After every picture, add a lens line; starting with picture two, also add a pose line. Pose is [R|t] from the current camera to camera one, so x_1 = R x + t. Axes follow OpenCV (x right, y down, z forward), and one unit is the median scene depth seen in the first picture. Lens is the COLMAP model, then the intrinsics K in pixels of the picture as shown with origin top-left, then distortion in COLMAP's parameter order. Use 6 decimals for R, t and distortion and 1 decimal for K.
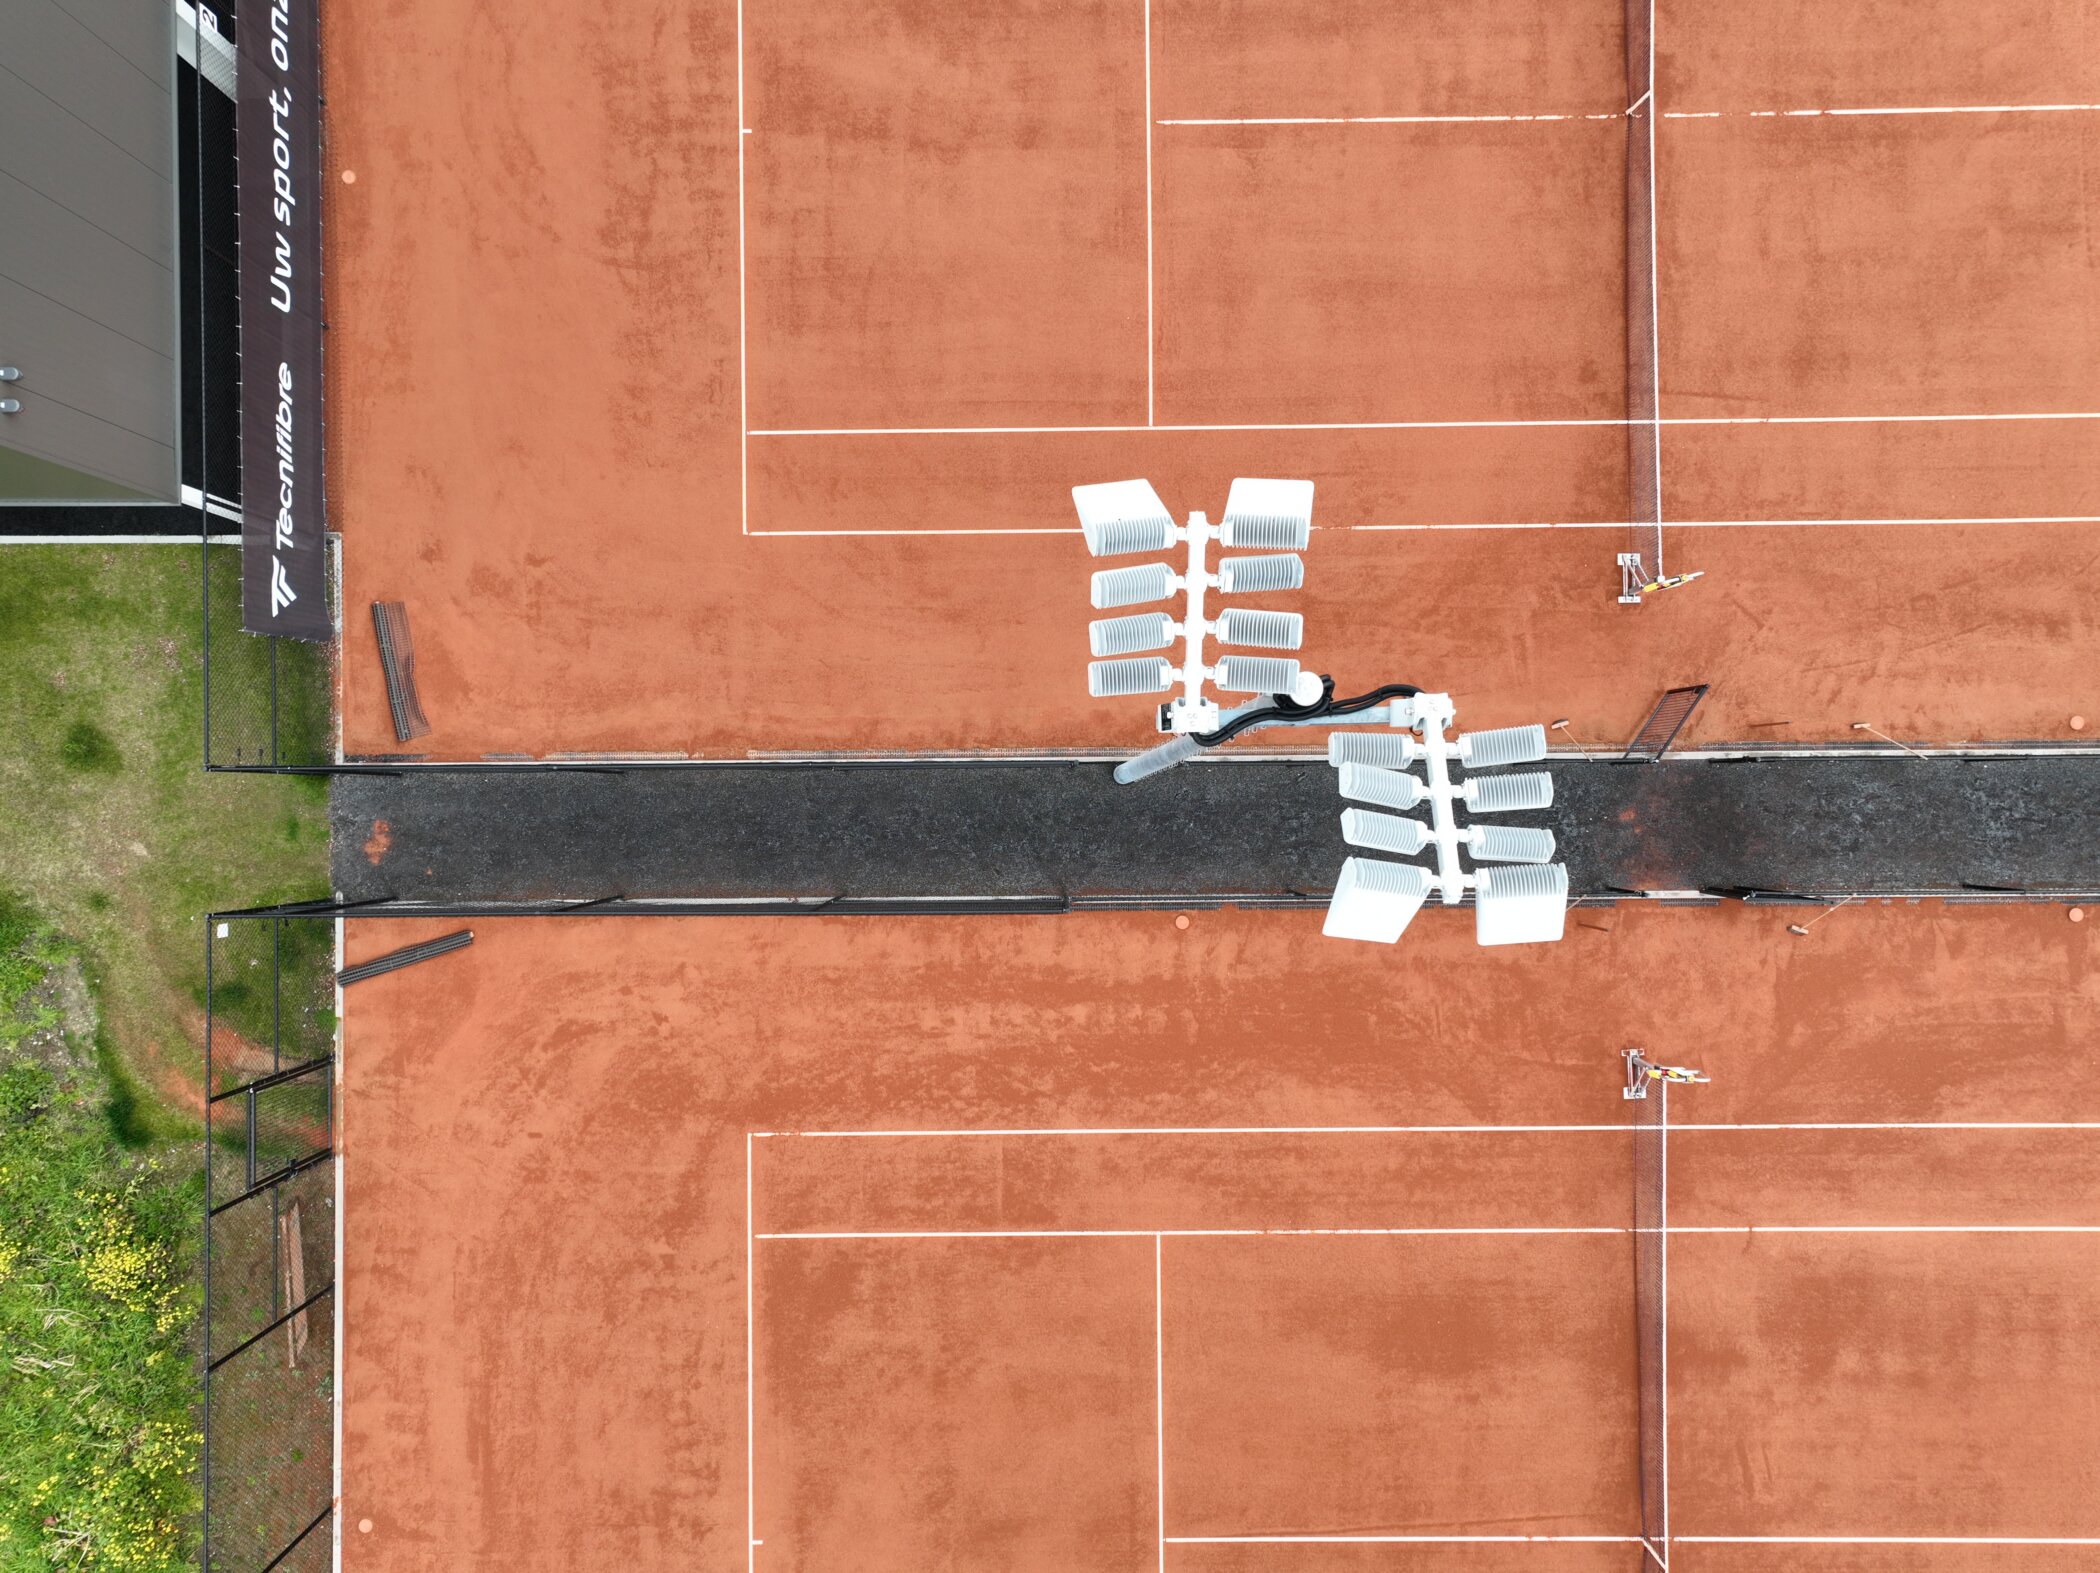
lens RADIAL K [[1475.2, 0, 1051.9], [0, 1475.2, 789.8], [0, 0, 1]] dist [0.008584, 0.007203]
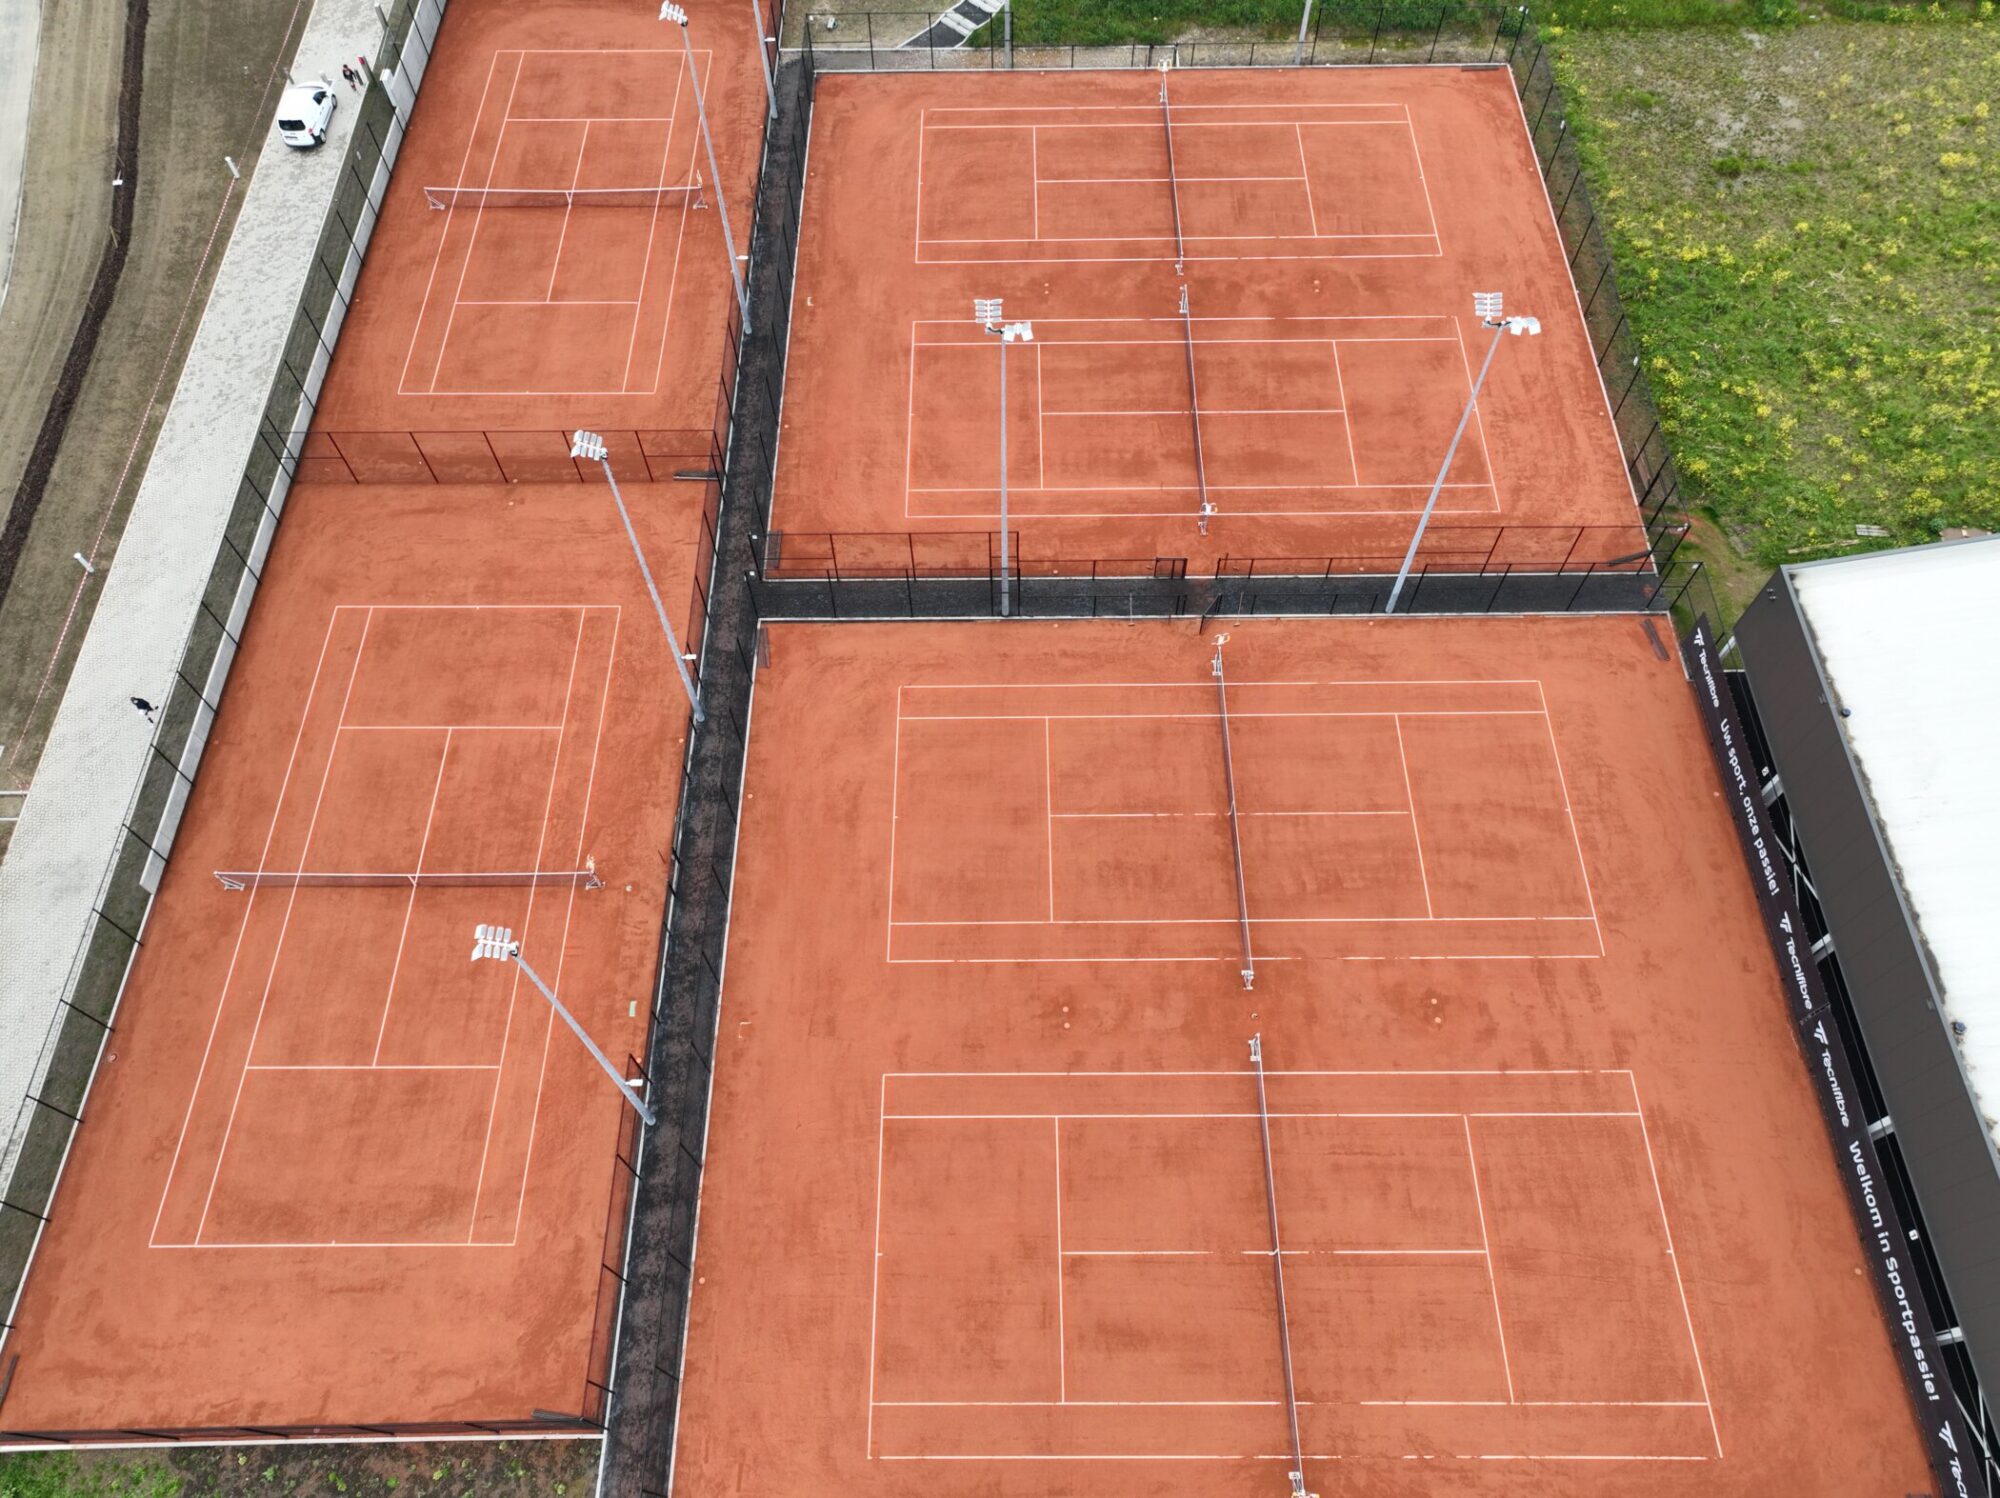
lens RADIAL K [[1405.0, 0, 995.9], [0, 1405.0, 751.8], [0, 0, 1]] dist [0.008584, 0.007203]
pose [[-0.999882, 0.001441, 0.015291, 0.767082], [0.006530, -0.861215, 0.508200, -1.632824], [0.013902, 0.508239, 0.861104, -1.210008]]
